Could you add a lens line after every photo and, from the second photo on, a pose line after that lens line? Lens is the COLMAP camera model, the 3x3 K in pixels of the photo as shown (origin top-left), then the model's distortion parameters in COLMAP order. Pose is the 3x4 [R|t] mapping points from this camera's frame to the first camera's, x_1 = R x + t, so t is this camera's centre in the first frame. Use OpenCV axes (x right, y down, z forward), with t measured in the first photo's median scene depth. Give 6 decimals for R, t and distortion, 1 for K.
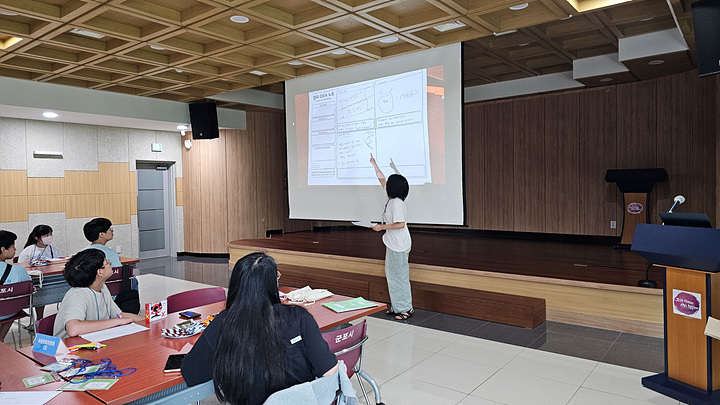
lens RADIAL K [[512.3, 0, 361.6], [0, 512.3, 199.5], [0, 0, 1]] dist [0.036912, -0.000856]
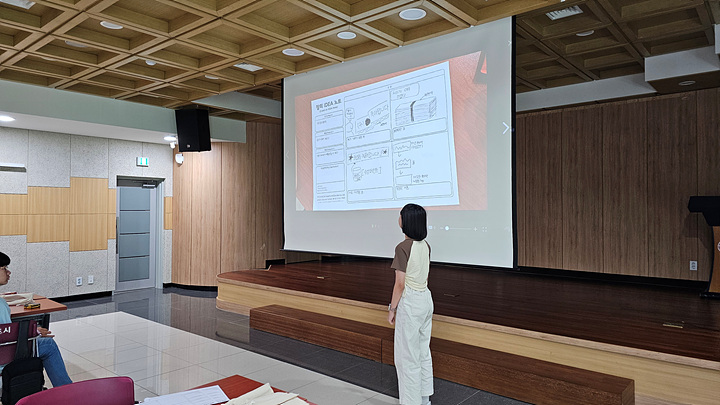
lens RADIAL K [[512.3, 0, 363.0], [0, 512.3, 202.0], [0, 0, 1]] dist [0.036912, -0.000856]
pose [[0.999073, 0.018235, -0.038998, 0.009588], [-0.019828, 0.998967, -0.040878, -0.005755], [0.038212, 0.041614, 0.998403, 0.174024]]
